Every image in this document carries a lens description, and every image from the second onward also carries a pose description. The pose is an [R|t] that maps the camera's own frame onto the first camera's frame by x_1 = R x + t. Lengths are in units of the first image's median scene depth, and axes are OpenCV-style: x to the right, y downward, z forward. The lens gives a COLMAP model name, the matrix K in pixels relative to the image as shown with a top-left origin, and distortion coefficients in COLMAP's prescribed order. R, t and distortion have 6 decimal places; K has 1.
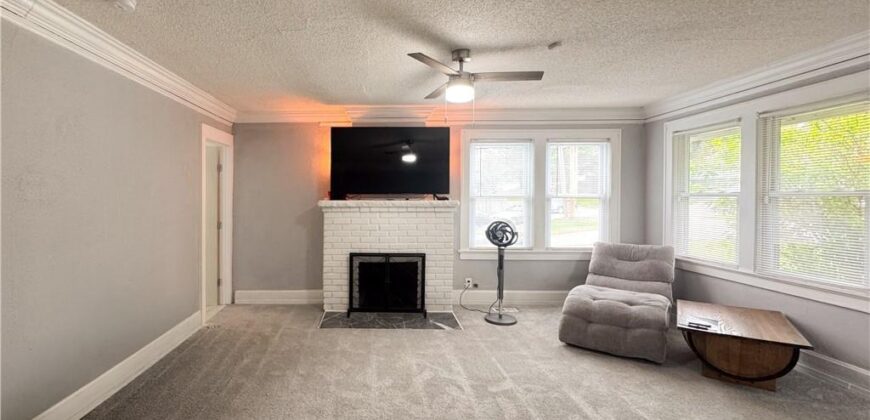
lens RADIAL K [[387.5, 0, 435.0], [0, 387.5, 210.0], [0, 0, 1]] dist [-0.001140, 0.000091]
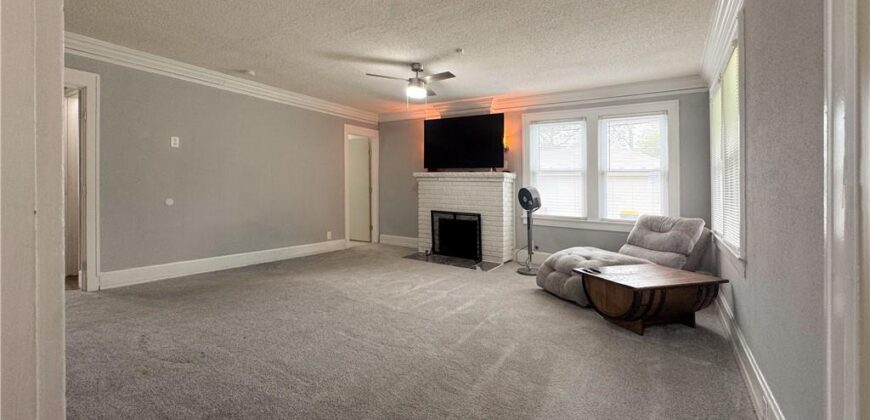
lens RADIAL K [[351.3, 0, 431.6], [0, 351.3, 198.2], [0, 0, 1]] dist [0.000377, 0.000176]
pose [[0.854849, 0.040585, -0.517286, 0.417628], [-0.035047, 0.999176, 0.020476, 0.040444], [0.517691, 0.000625, 0.855567, -0.070844]]
